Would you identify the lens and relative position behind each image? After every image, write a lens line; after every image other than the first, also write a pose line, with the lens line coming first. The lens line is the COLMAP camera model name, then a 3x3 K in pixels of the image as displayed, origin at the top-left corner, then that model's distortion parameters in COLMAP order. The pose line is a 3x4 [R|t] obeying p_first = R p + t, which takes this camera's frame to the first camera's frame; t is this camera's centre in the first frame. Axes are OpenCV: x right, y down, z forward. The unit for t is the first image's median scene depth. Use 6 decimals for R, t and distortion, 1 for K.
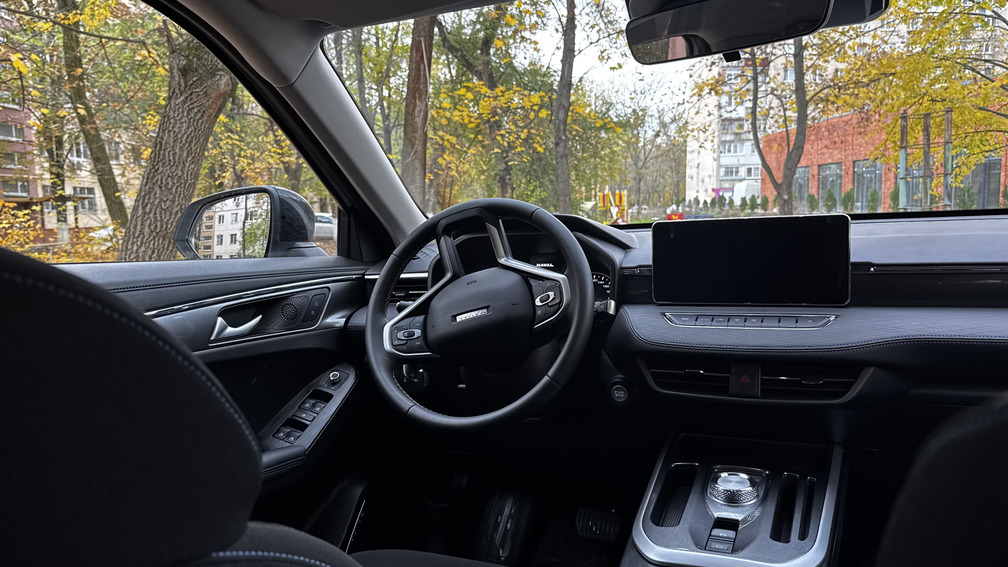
lens RADIAL K [[725.9, 0, 502.7], [0, 725.9, 263.6], [0, 0, 1]] dist [0.087810, -0.000603]
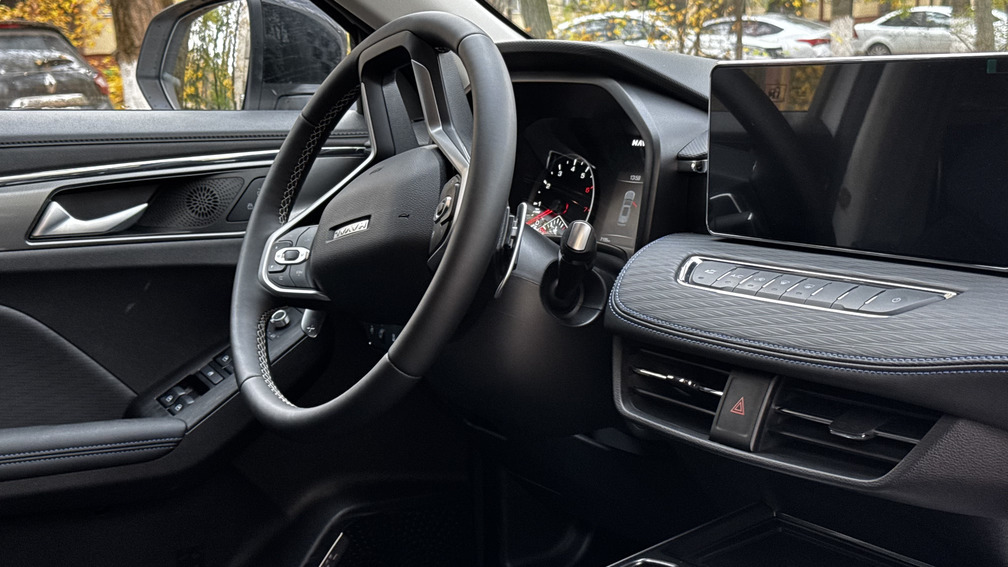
lens RADIAL K [[1443.4, 0, 524.1], [0, 1443.4, 234.7], [0, 0, 1]] dist [0.005694, 0.061681]
pose [[0.854291, 0.075458, -0.514288, 0.607259], [-0.027866, 0.994632, 0.099648, -0.036021], [0.519047, -0.070797, 0.851808, 0.137029]]
